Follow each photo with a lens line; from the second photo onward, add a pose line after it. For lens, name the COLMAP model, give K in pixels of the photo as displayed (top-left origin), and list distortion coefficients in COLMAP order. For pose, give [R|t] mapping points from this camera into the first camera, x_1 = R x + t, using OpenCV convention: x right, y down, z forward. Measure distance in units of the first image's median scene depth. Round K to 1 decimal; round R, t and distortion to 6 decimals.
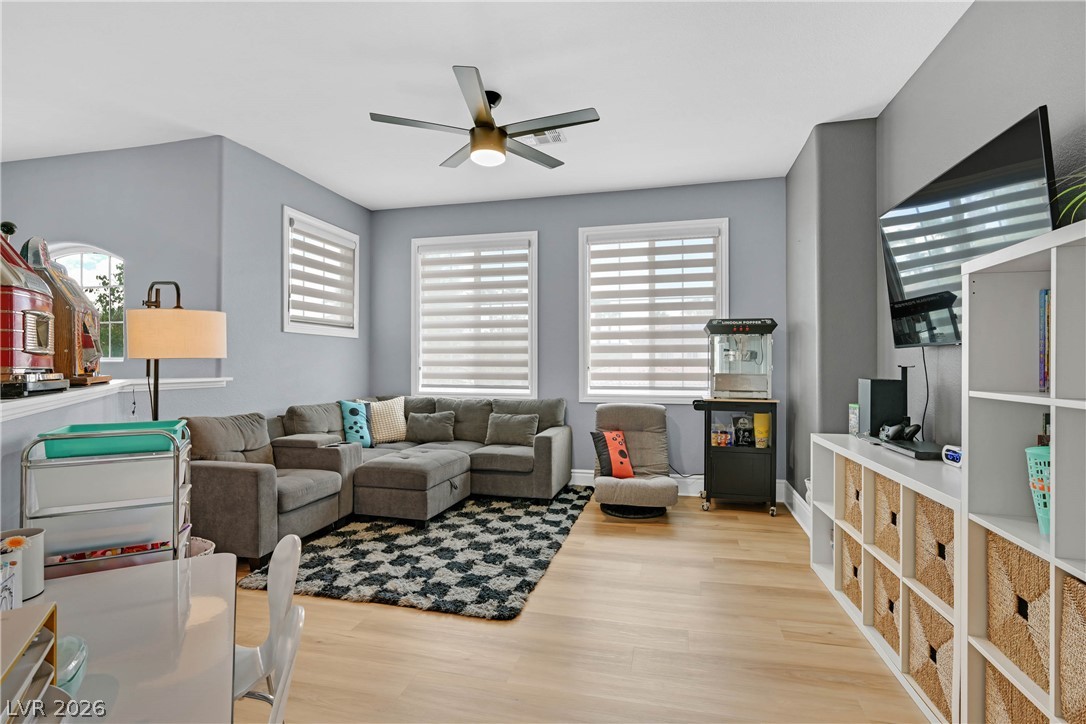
lens RADIAL K [[520.1, 0, 542.9], [0, 520.1, 363.1], [0, 0, 1]] dist [-0.005299, -0.002076]
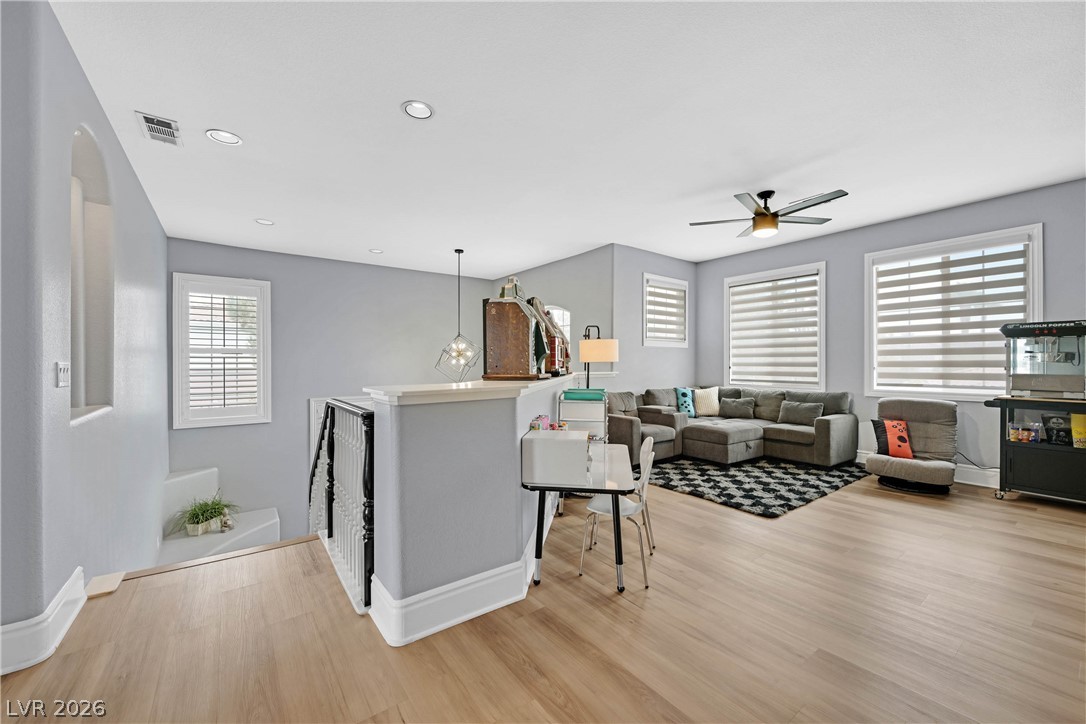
lens RADIAL K [[422.9, 0, 541.5], [0, 422.9, 364.5], [0, 0, 1]] dist [-0.002866, -0.000222]
pose [[0.769277, 0.000433, -0.638916, 0.141623], [0.000623, 0.999999, 0.001427, -0.001461], [0.638915, -0.001495, 0.769276, -0.306026]]
